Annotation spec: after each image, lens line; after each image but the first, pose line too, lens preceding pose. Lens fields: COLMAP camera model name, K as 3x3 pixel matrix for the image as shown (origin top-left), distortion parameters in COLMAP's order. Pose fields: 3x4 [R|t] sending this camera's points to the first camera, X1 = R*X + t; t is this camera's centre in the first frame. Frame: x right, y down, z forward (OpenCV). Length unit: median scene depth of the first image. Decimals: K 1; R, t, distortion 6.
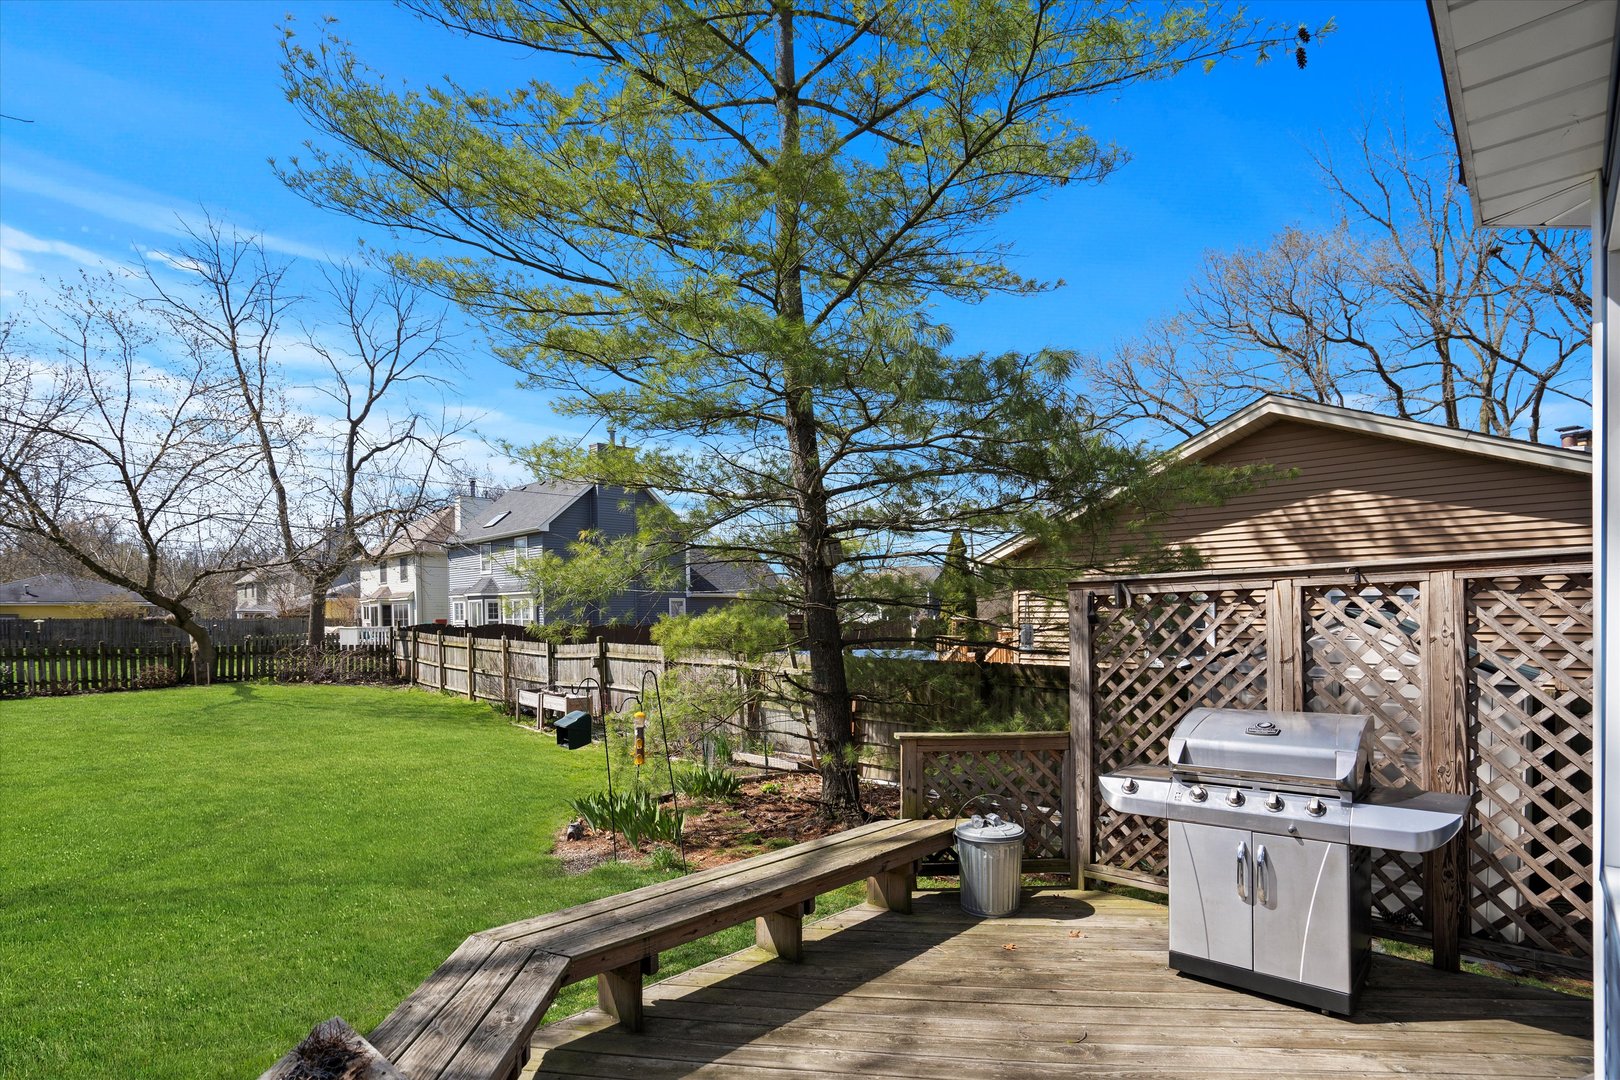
lens RADIAL K [[834.9, 0, 808.8], [0, 834.9, 576.5], [0, 0, 1]] dist [-0.058163, 0.042919]
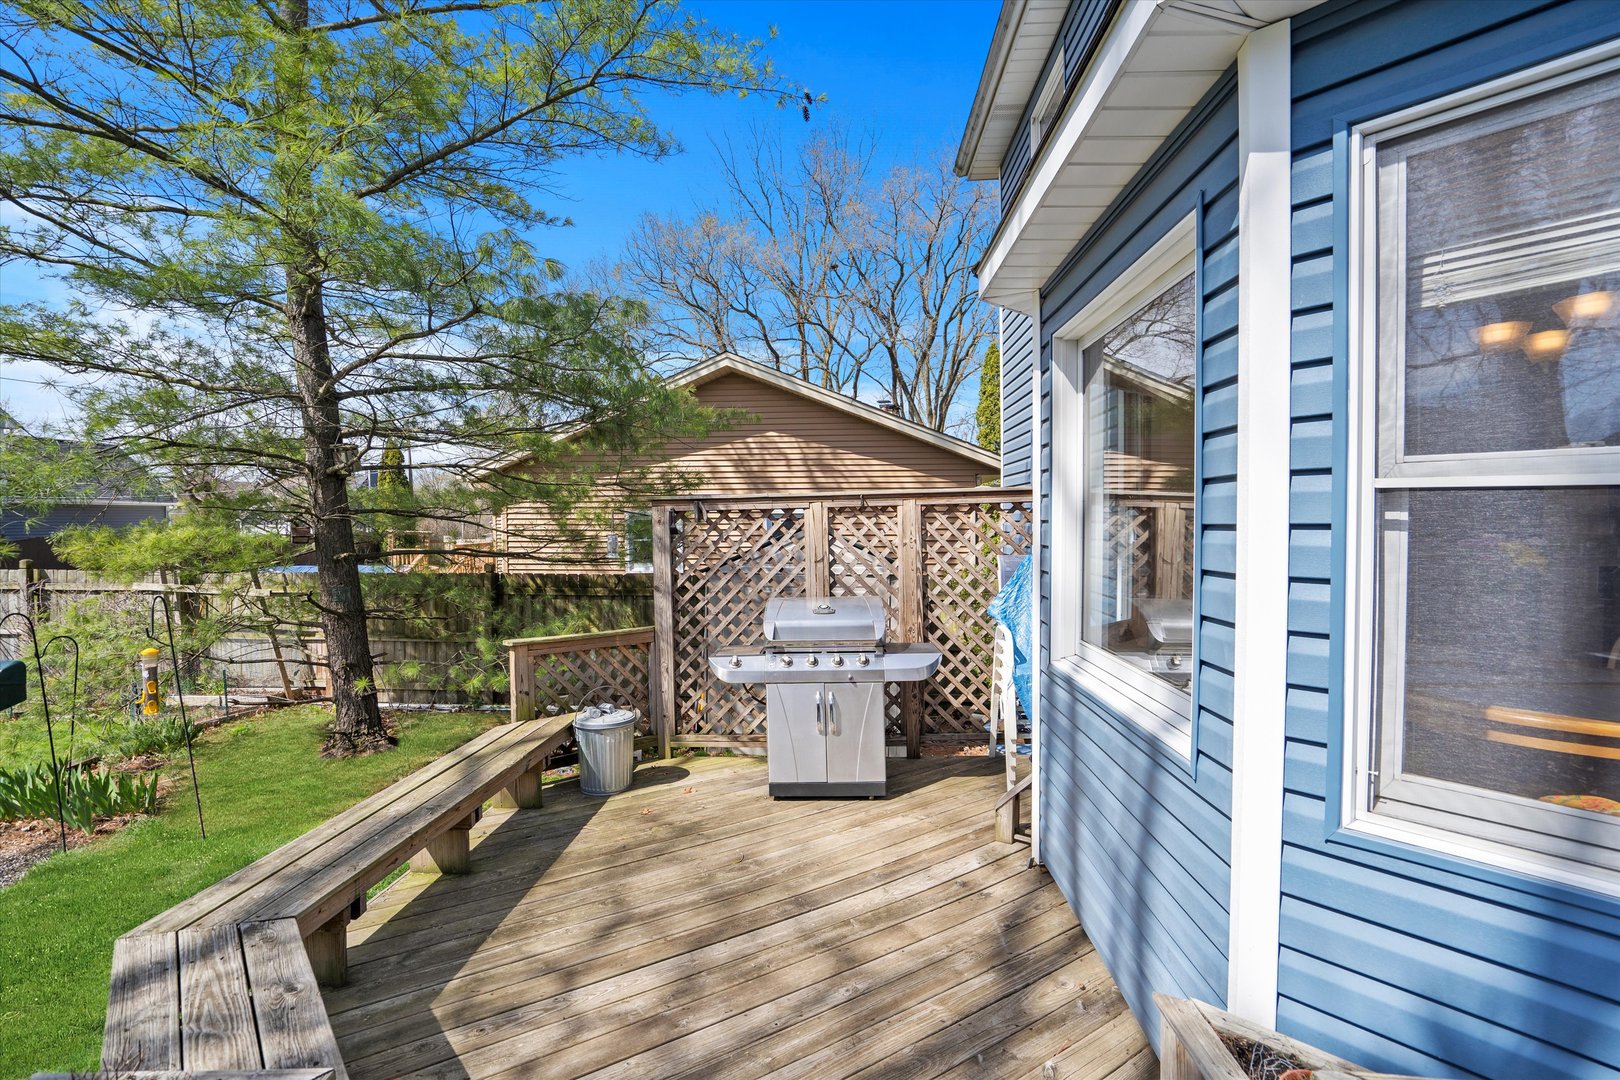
lens RADIAL K [[800.1, 0, 807.6], [0, 800.1, 479.9], [0, 0, 1]] dist [-0.001762, 0.000612]
pose [[0.756276, 0.038263, 0.653132, -0.295358], [-0.029486, 0.999267, -0.024398, -0.000507], [-0.653587, -0.000806, 0.756851, -0.006432]]
